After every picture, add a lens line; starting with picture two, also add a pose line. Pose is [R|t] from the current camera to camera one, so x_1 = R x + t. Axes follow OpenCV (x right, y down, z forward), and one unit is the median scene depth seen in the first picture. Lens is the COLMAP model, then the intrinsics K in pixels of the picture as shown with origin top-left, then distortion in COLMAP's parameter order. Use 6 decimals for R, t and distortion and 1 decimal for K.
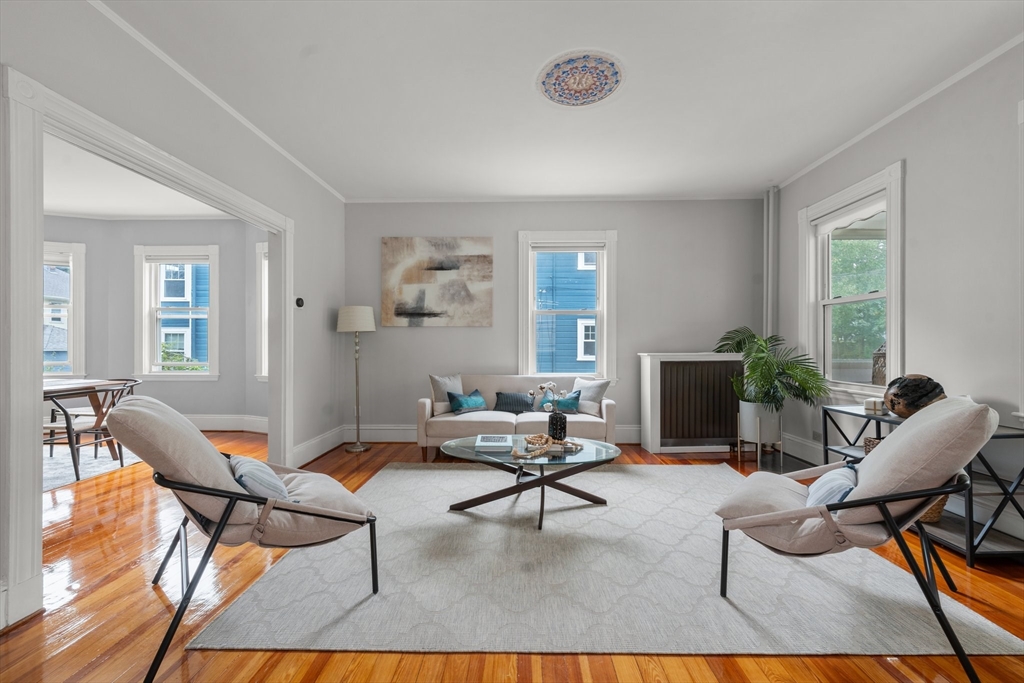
lens RADIAL K [[424.6, 0, 520.8], [0, 424.6, 350.2], [0, 0, 1]] dist [0.014715, -0.008482]
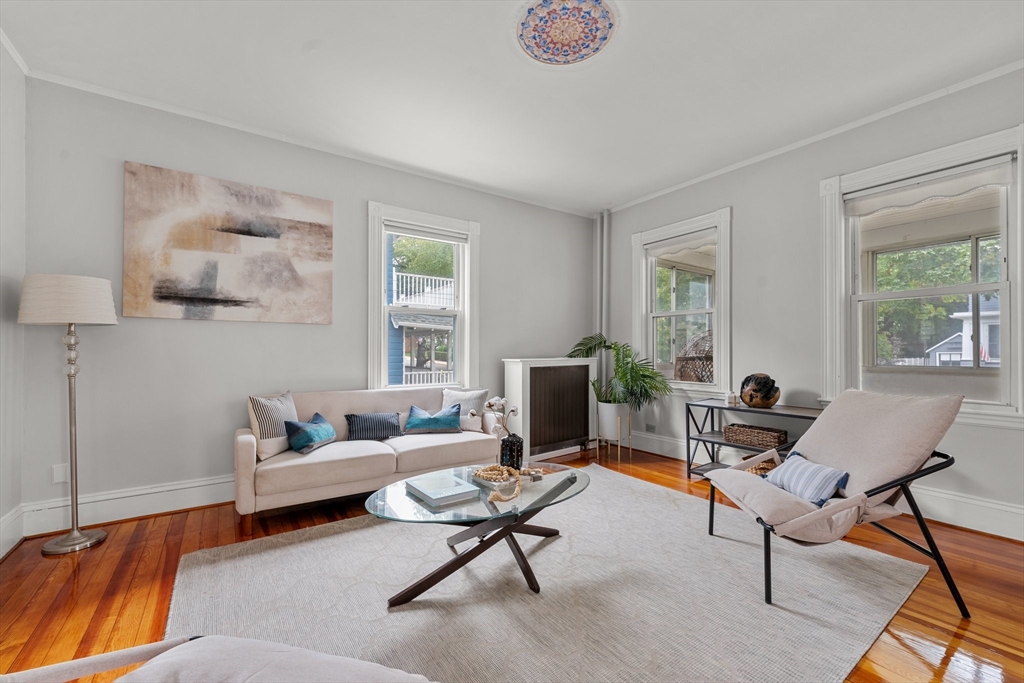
lens RADIAL K [[421.6, 0, 515.0], [0, 421.6, 353.4], [0, 0, 1]] dist [-0.000737, 0.000085]
pose [[0.801699, -0.002692, 0.597722, -0.253784], [0.005396, 0.999982, -0.002734, -0.002672], [-0.597704, 0.005417, 0.801698, 0.243242]]
